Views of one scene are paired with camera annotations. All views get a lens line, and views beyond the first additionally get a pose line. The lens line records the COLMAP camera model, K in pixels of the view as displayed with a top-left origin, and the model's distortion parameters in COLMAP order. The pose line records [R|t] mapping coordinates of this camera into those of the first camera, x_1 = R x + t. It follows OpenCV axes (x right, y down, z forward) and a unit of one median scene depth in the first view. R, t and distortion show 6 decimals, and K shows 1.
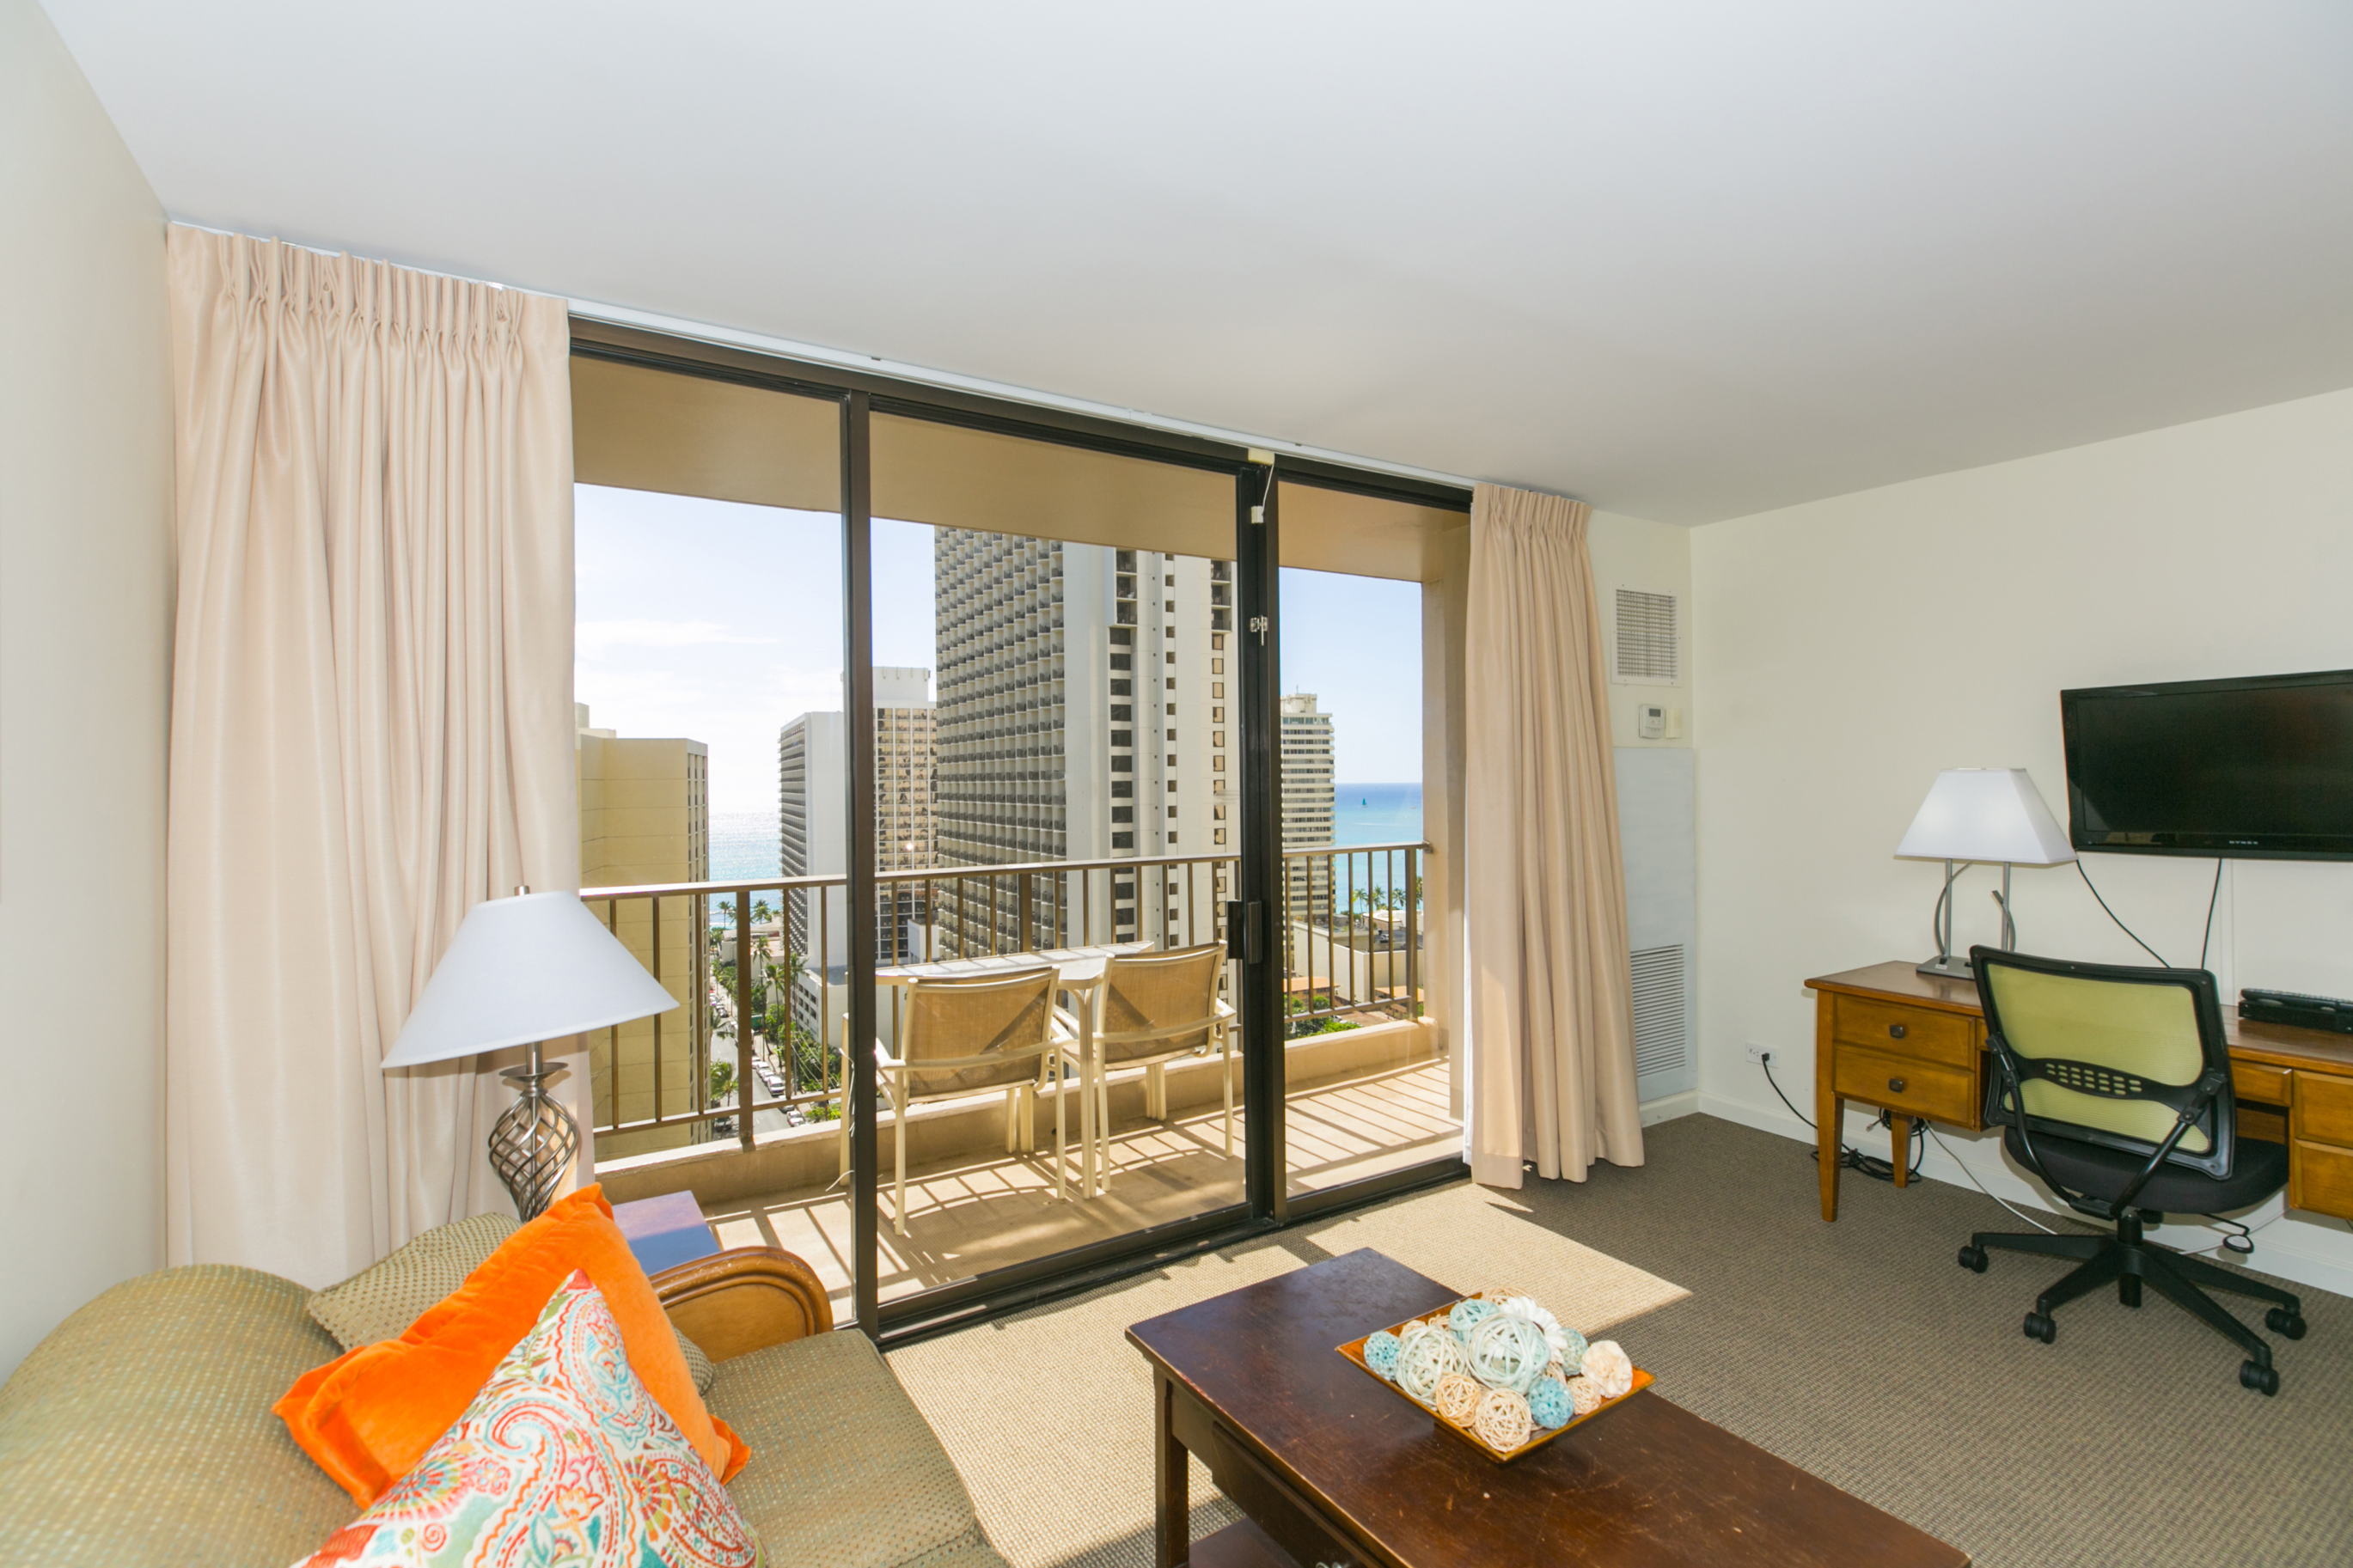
lens RADIAL K [[1057.6, 0, 1173.4], [0, 1057.6, 781.2], [0, 0, 1]] dist [0.013876, -0.001771]
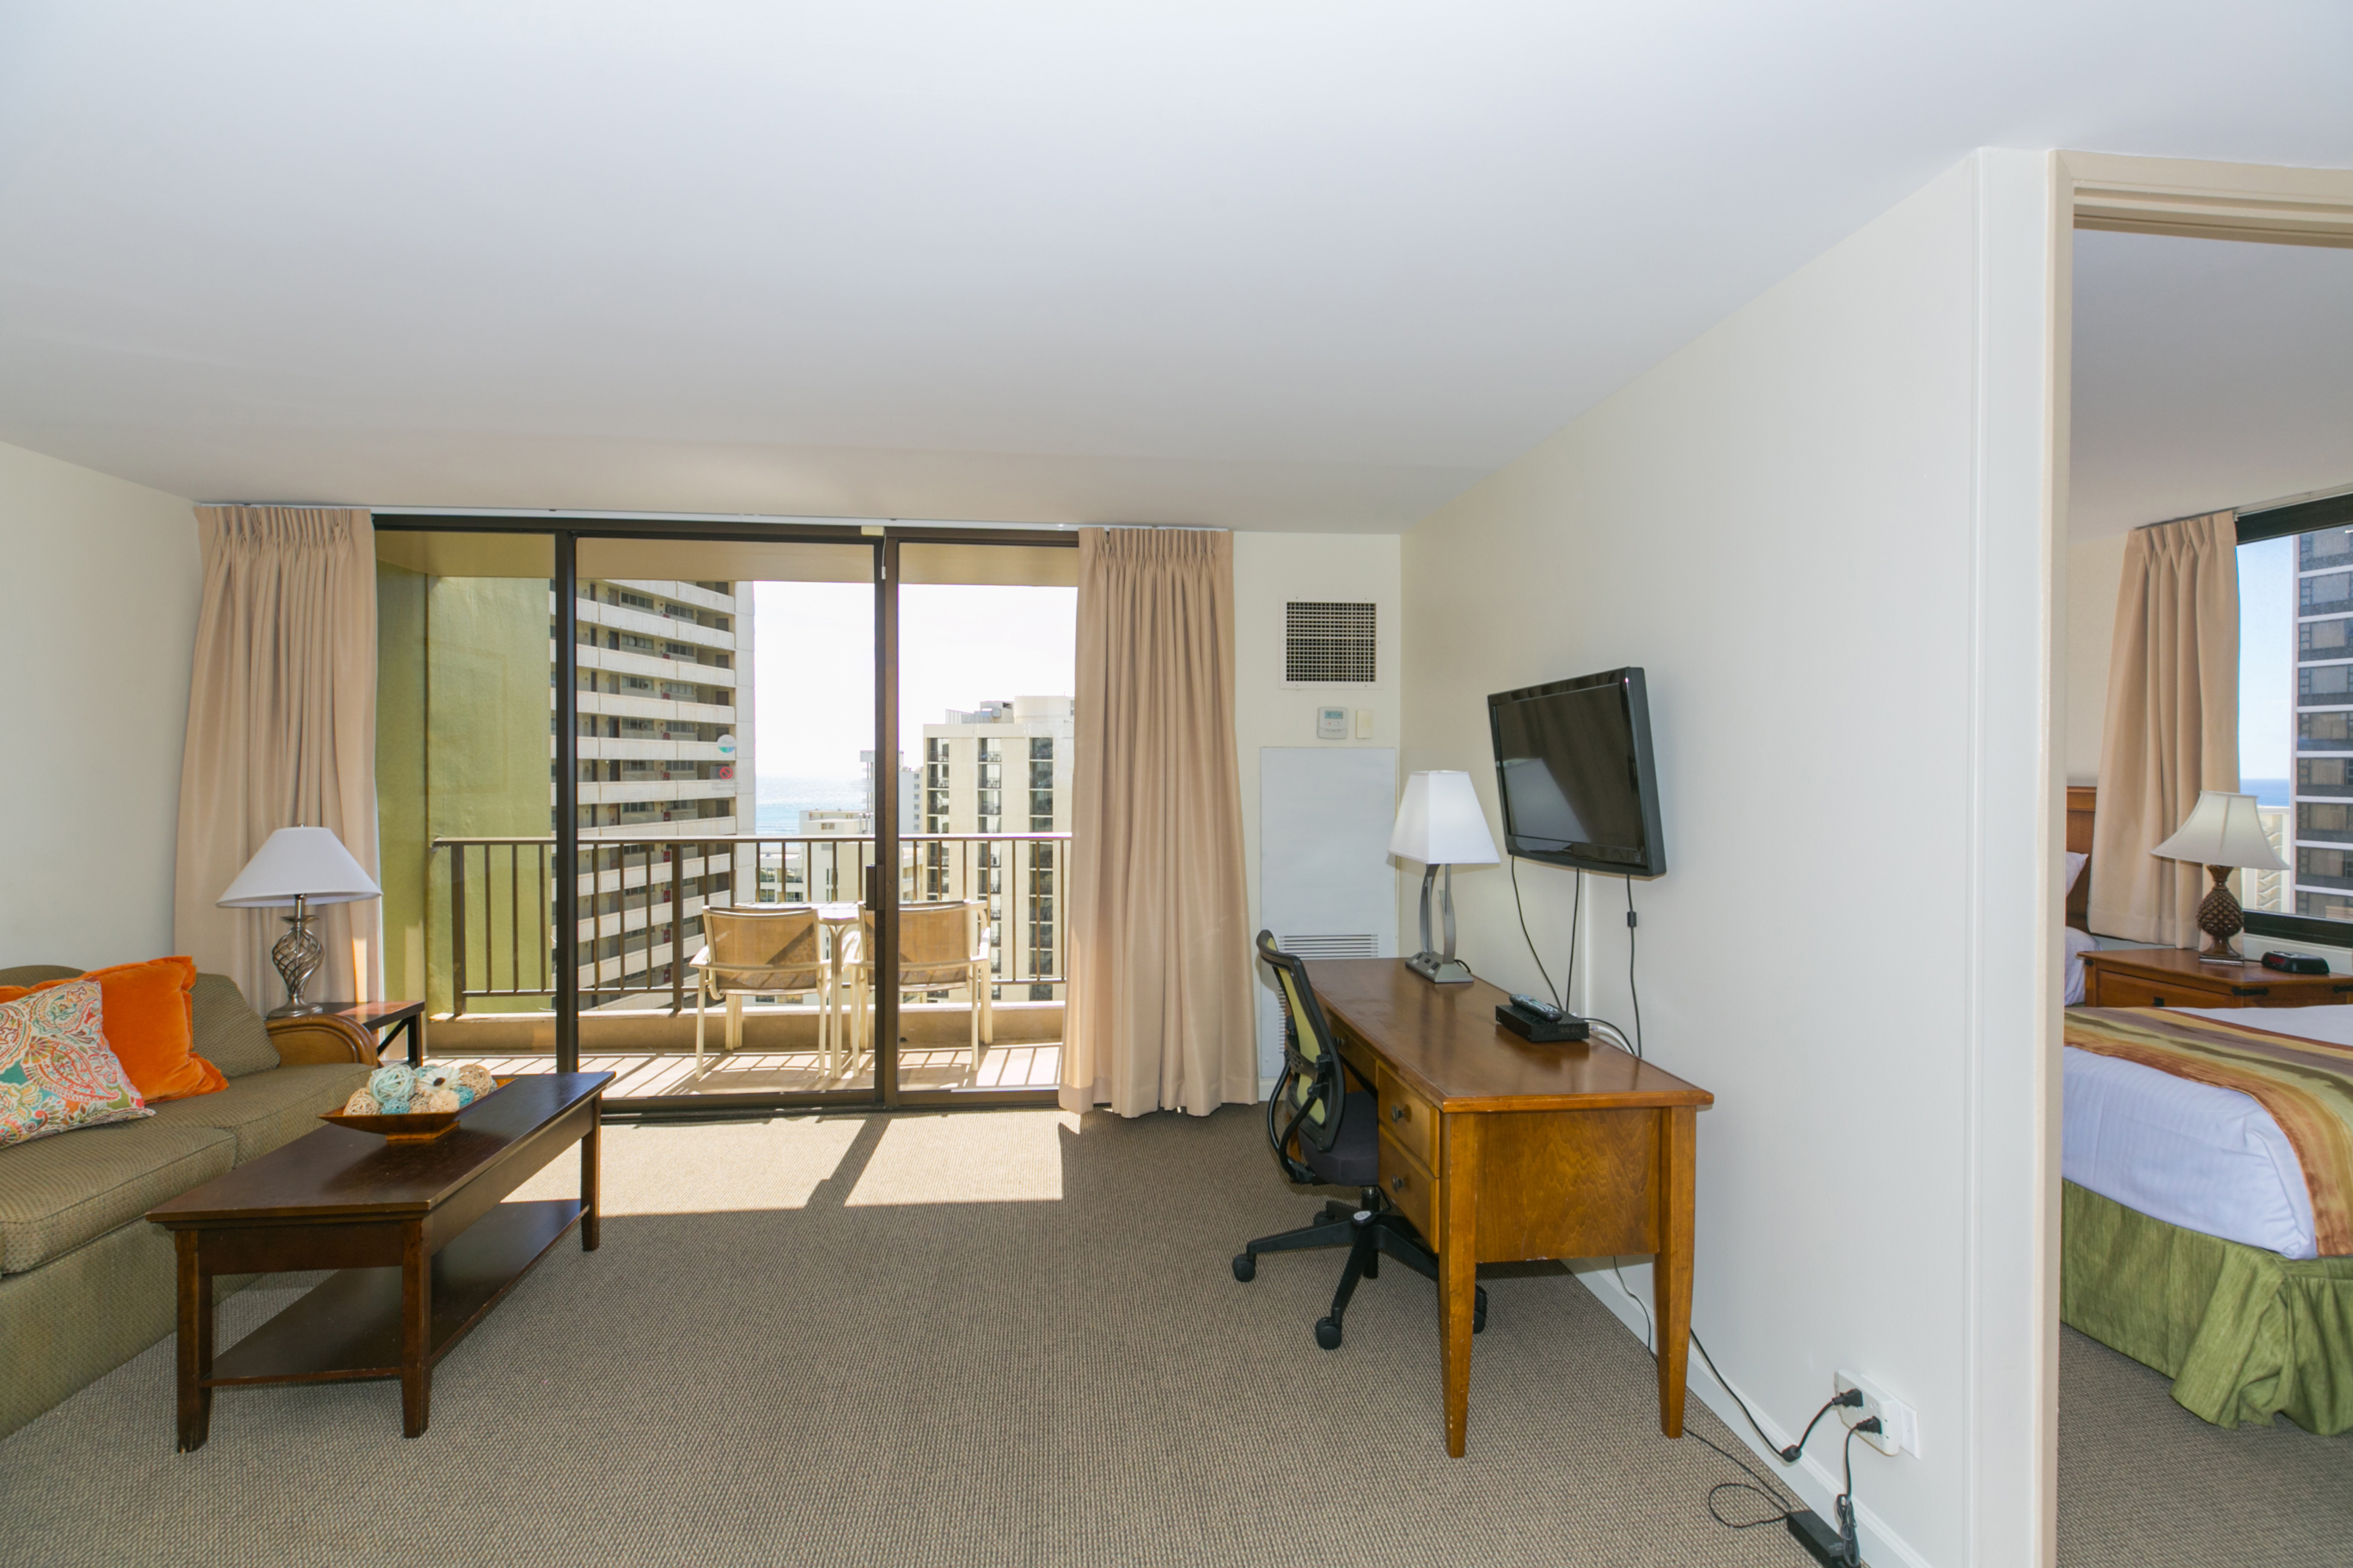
lens RADIAL K [[1057.6, 0, 1163.3], [0, 1057.6, 779.5], [0, 0, 1]] dist [0.013876, -0.001771]
pose [[0.893292, 0.018689, -0.449089, 0.936046], [-0.012105, 0.999773, 0.017529, -0.020746], [0.449315, -0.010223, 0.893315, -0.022780]]
